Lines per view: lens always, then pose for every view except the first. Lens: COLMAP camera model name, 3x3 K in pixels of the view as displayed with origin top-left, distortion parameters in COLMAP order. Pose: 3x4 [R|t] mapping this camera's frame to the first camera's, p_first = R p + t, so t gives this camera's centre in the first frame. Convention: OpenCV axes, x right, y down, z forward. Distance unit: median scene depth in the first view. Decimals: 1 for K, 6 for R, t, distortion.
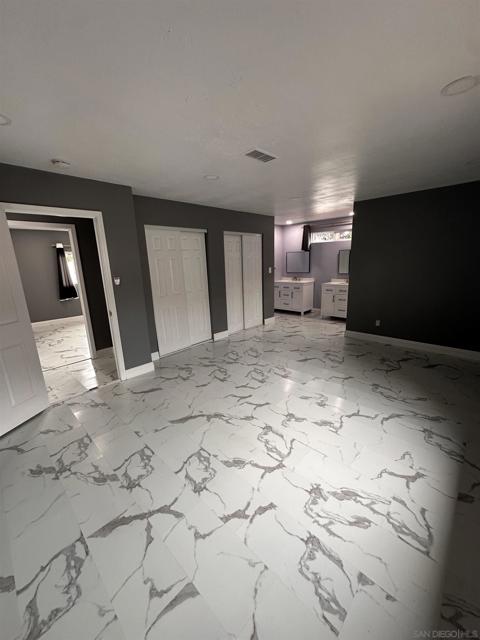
lens RADIAL K [[262.7, 0, 238.1], [0, 262.7, 307.6], [0, 0, 1]] dist [-0.000762, 0.000144]
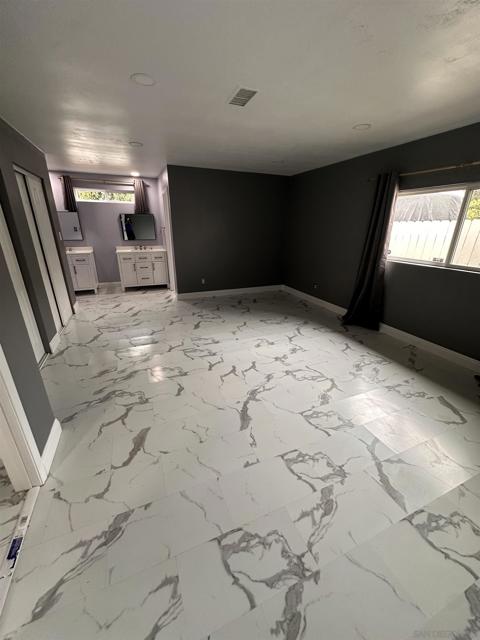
lens RADIAL K [[251.1, 0, 240.0], [0, 251.1, 320.0], [0, 0, 1]] dist [-0.000223, -0.000062]
pose [[0.384929, -0.294589, 0.874670, -0.671413], [0.142293, 0.955304, 0.259125, -0.068416], [-0.911911, 0.024715, 0.409643, 0.550260]]
